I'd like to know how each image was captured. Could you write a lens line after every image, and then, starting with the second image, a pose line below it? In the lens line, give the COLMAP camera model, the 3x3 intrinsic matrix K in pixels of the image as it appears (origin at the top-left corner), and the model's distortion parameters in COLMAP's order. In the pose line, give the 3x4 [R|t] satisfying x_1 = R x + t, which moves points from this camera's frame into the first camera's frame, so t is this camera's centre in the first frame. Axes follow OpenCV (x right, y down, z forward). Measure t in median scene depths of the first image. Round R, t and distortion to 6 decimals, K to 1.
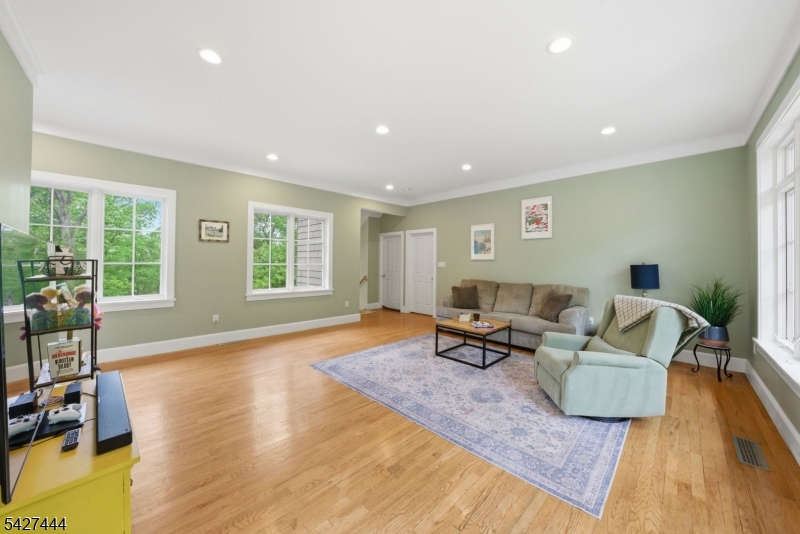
lens RADIAL K [[287.7, 0, 405.3], [0, 287.7, 259.6], [0, 0, 1]] dist [-0.013793, -0.000038]
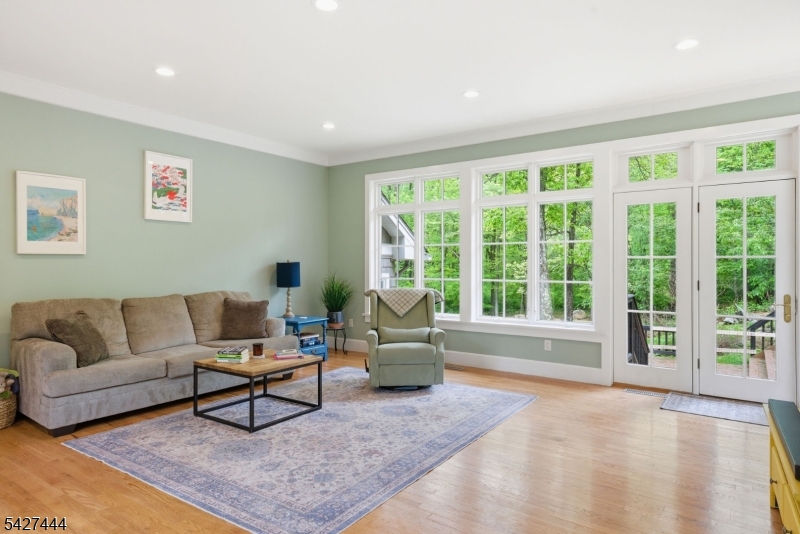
lens RADIAL K [[481.7, 0, 405.7], [0, 481.7, 263.0], [0, 0, 1]] dist [0.009082, 0.001774]
pose [[-0.169404, -0.006762, 0.985524, -0.835724], [-0.008102, 0.999952, 0.005468, 0.007974], [-0.985513, -0.007059, -0.169450, 0.876509]]
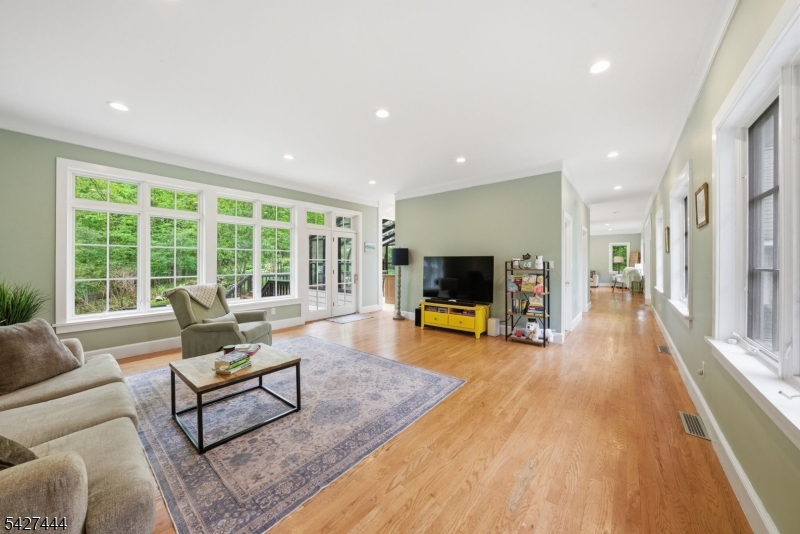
lens RADIAL K [[278.2, 0, 402.2], [0, 278.2, 266.4], [0, 0, 1]] dist [-0.017588, 0.003019]
pose [[-0.996382, -0.004929, -0.084847, -0.063065], [-0.005618, 0.999953, 0.007879, 0.015661], [0.084804, 0.008327, -0.996363, 1.621404]]
